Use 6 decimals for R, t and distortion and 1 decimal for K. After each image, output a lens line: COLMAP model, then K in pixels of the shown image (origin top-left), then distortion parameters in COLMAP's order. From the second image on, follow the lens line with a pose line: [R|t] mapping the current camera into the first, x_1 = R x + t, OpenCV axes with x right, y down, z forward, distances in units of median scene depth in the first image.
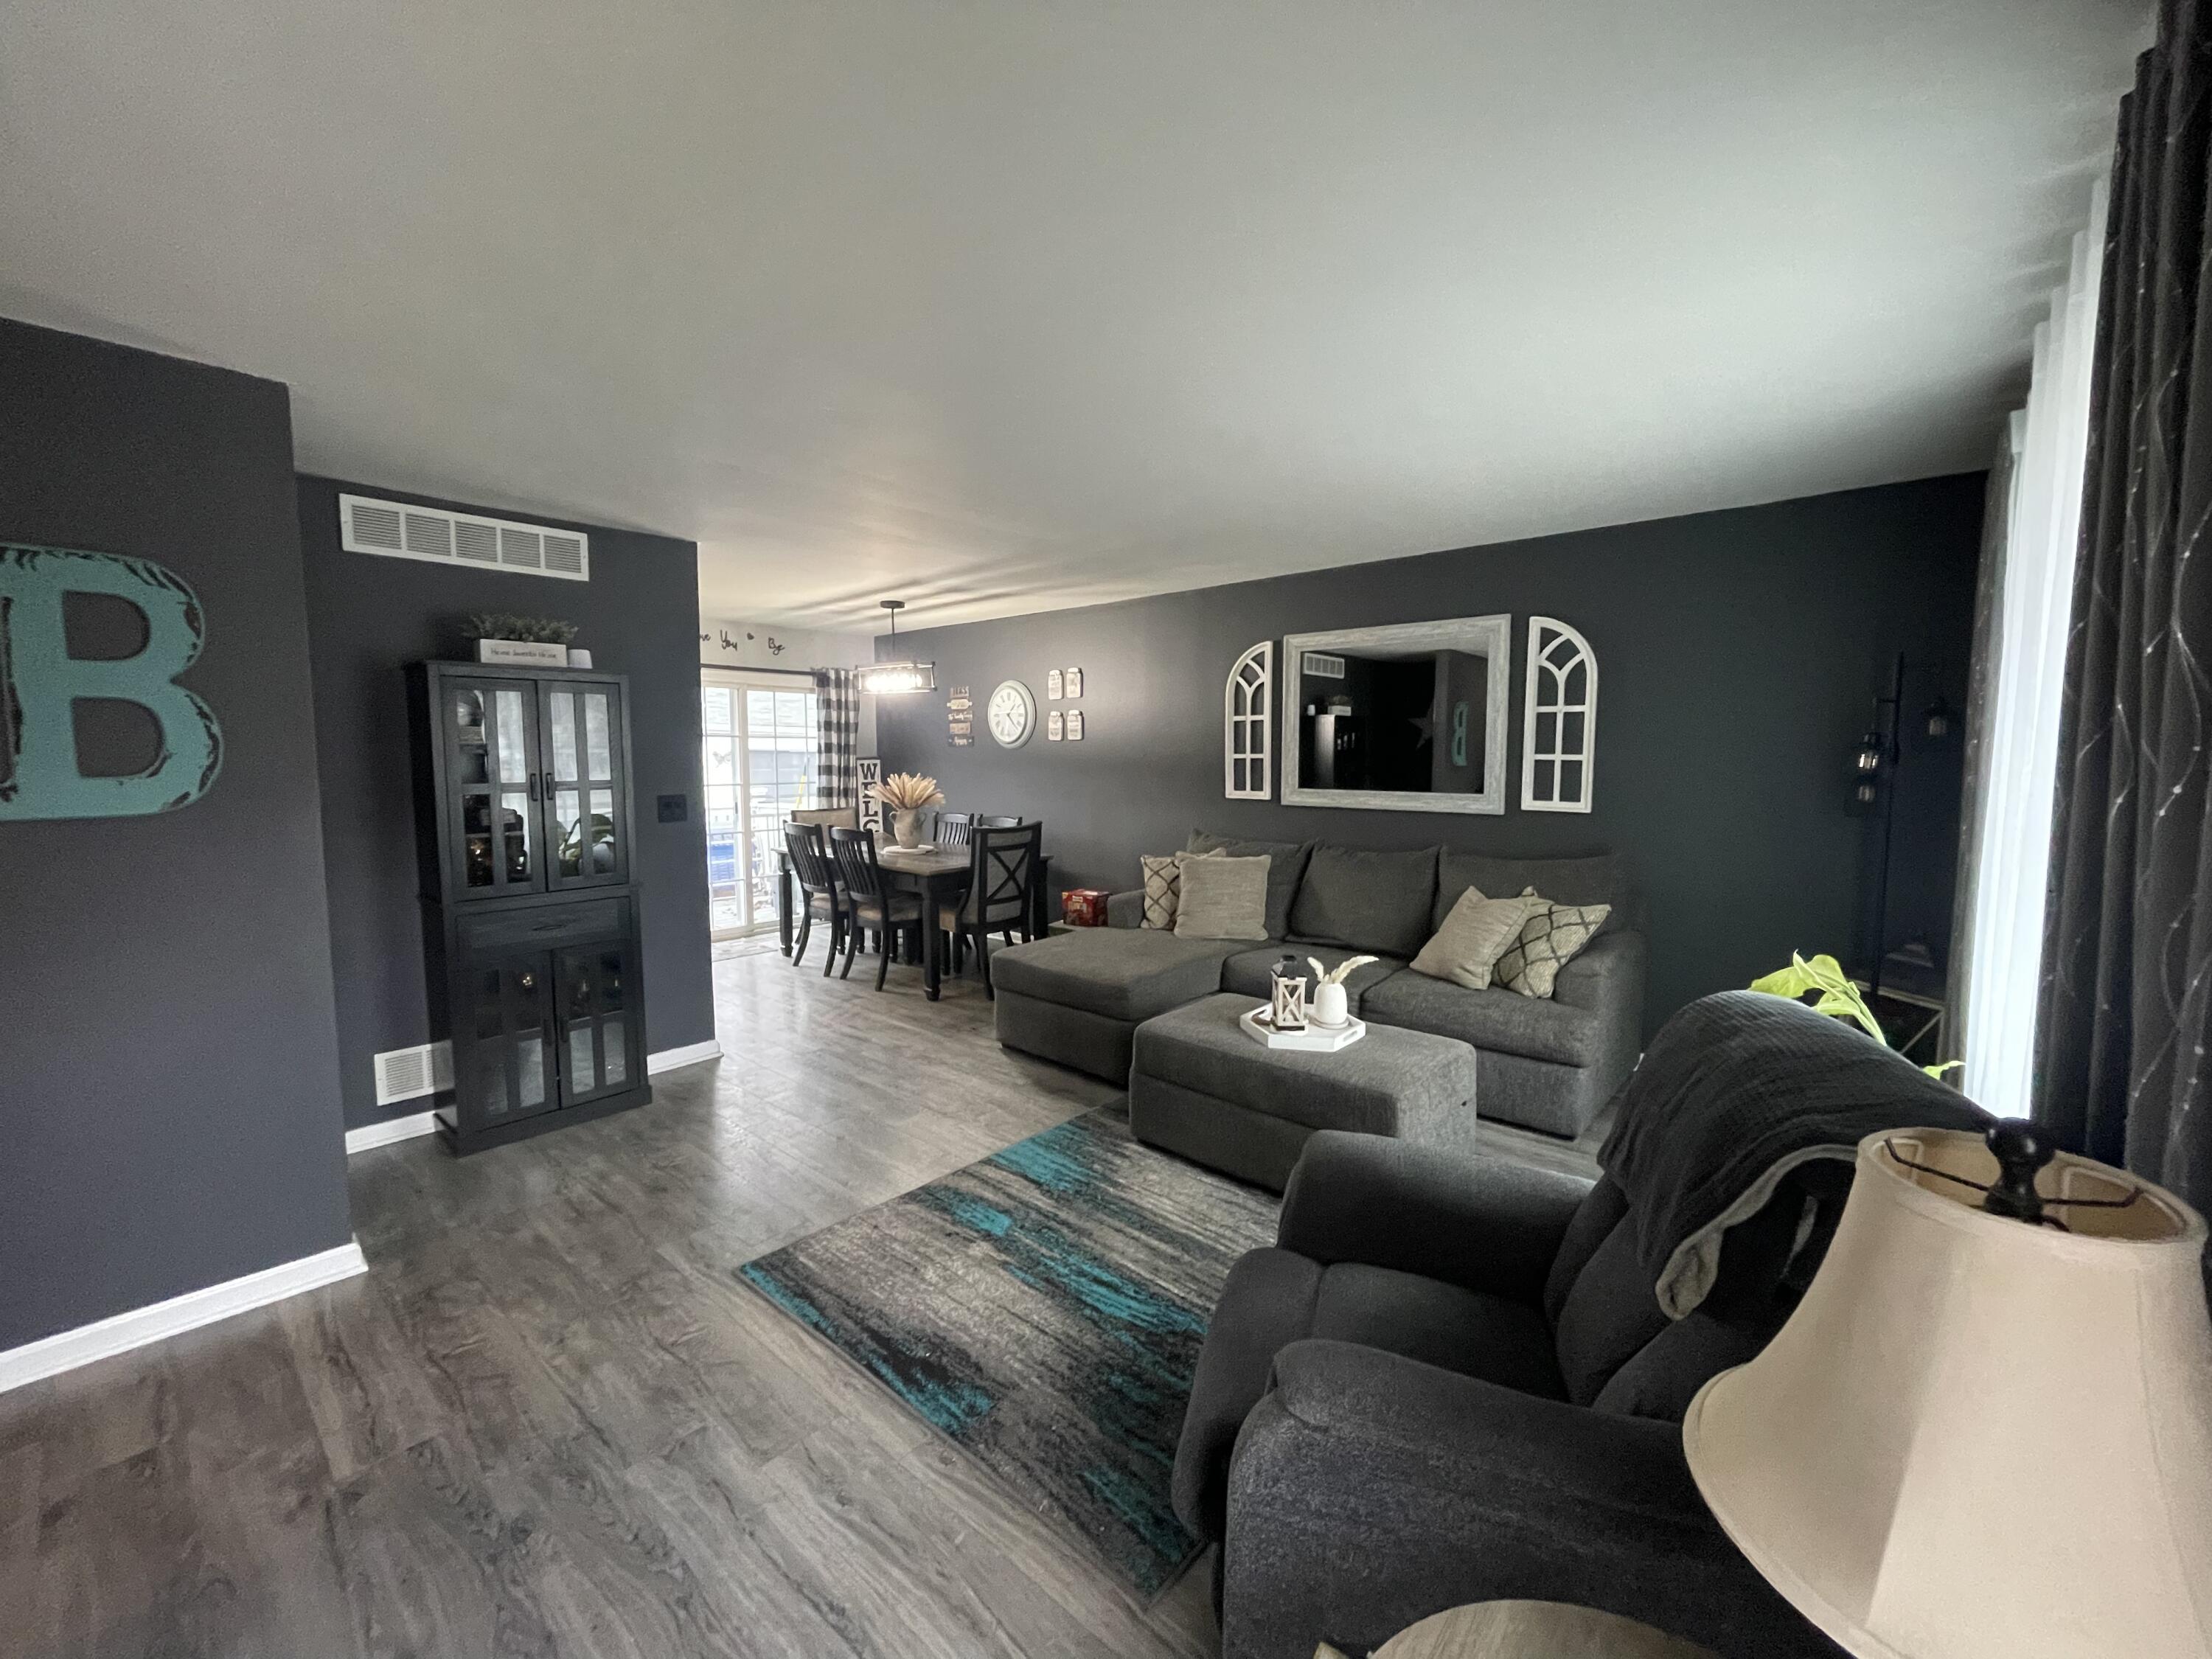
lens RADIAL K [[896.5, 0, 1103.0], [0, 896.5, 822.1], [0, 0, 1]] dist [-0.001876, 0.000707]
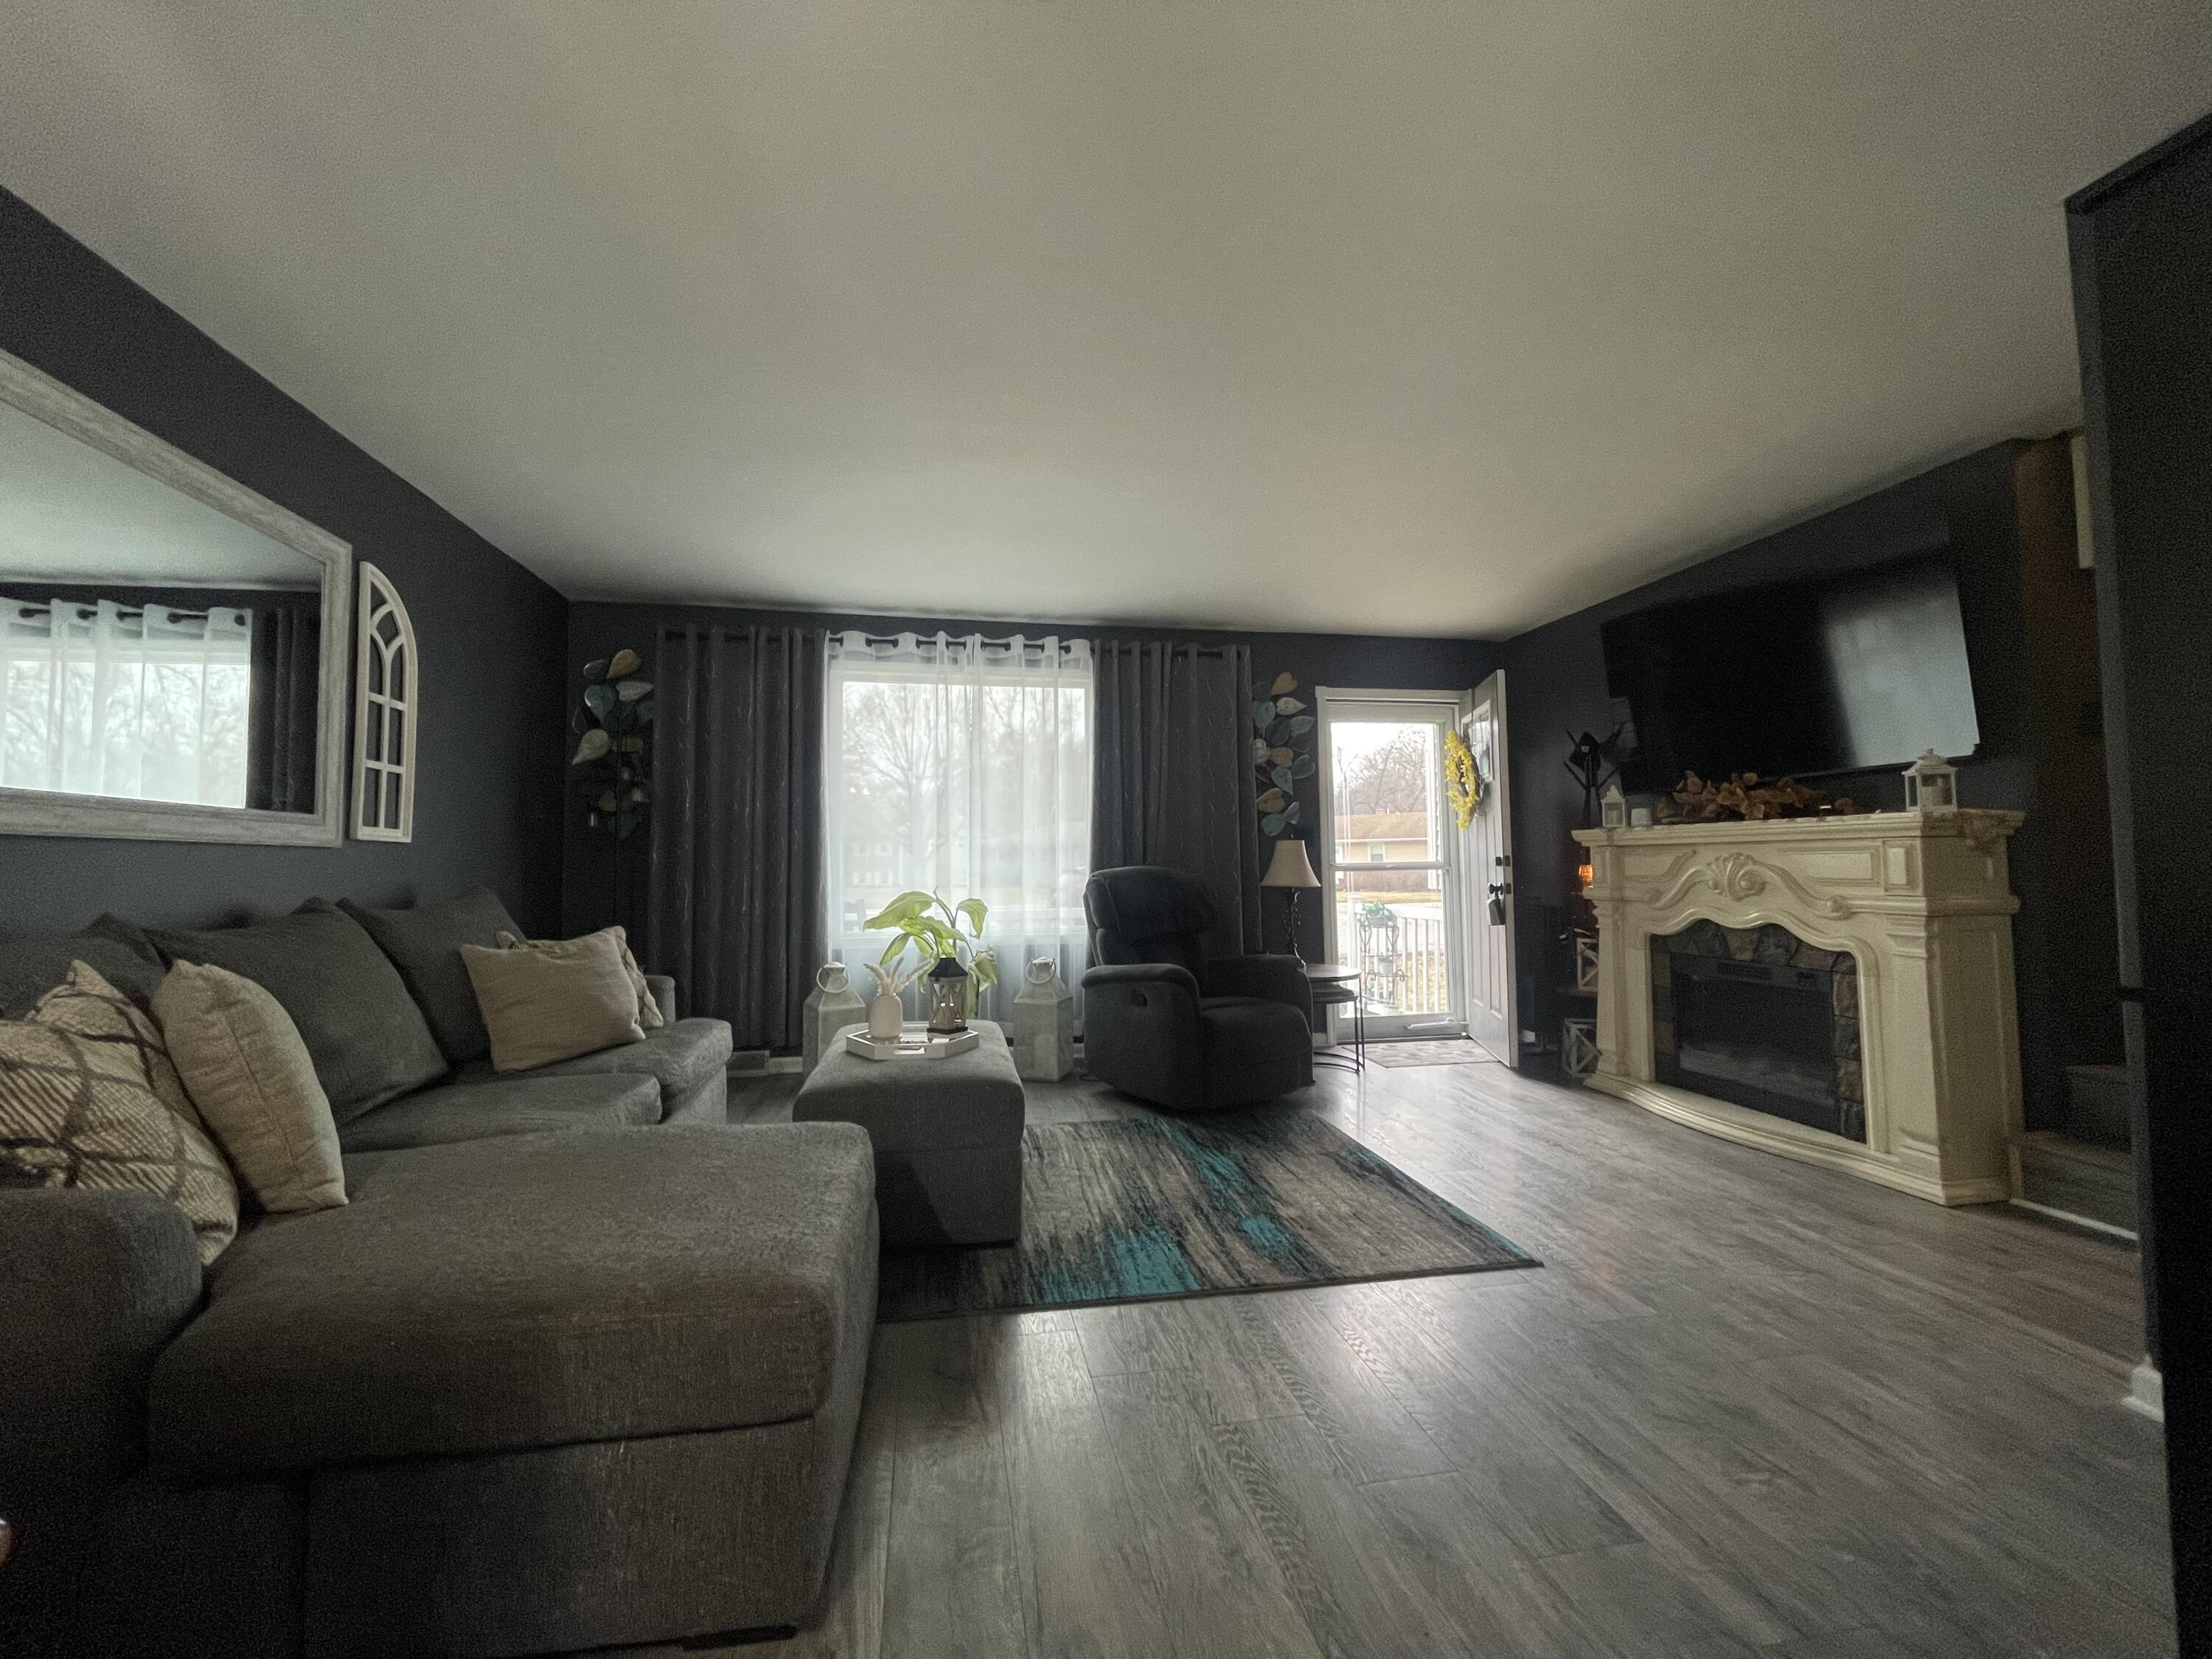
lens RADIAL K [[896.5, 0, 1103.3], [0, 896.5, 808.2], [0, 0, 1]] dist [-0.001876, 0.000707]
pose [[-0.788551, 0.048292, 0.613071, -0.387974], [0.063113, 0.998003, 0.002565, -0.003871], [-0.611723, 0.040715, -0.790024, 1.197517]]
